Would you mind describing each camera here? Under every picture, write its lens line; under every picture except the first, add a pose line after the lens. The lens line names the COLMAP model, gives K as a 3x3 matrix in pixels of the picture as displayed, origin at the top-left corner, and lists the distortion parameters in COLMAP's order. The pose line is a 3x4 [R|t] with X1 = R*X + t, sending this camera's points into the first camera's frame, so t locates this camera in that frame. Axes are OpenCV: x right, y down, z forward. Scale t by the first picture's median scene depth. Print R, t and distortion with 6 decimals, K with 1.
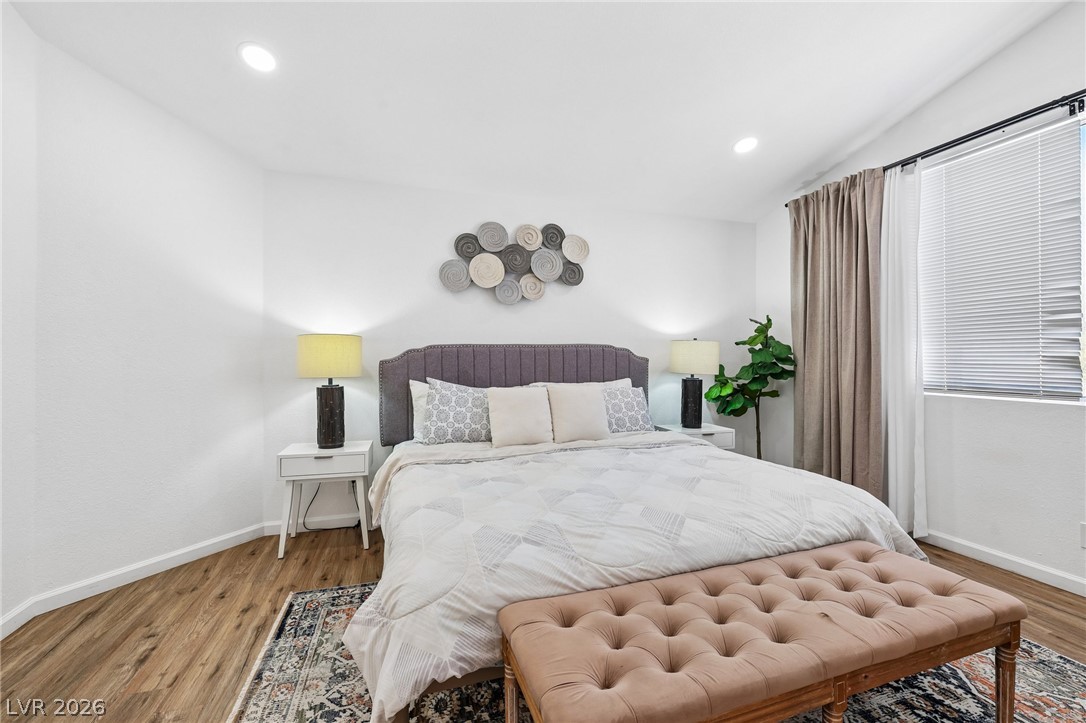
lens RADIAL K [[454.3, 0, 542.1], [0, 454.3, 361.9], [0, 0, 1]] dist [-0.000822, 0.000047]
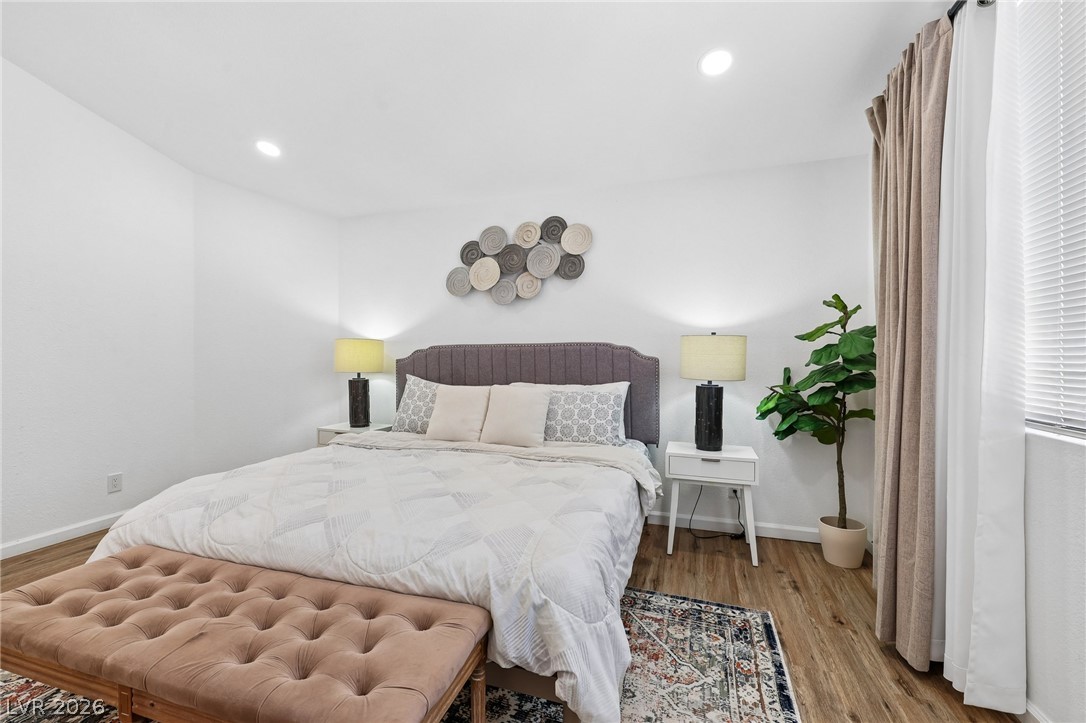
lens RADIAL K [[454.3, 0, 535.0], [0, 454.3, 361.1], [0, 0, 1]] dist [-0.000822, 0.000047]
pose [[0.800004, 0.008224, -0.599938, 0.597815], [-0.007731, 0.999964, 0.003399, -0.004463], [0.599945, 0.001919, 0.800039, 0.230839]]
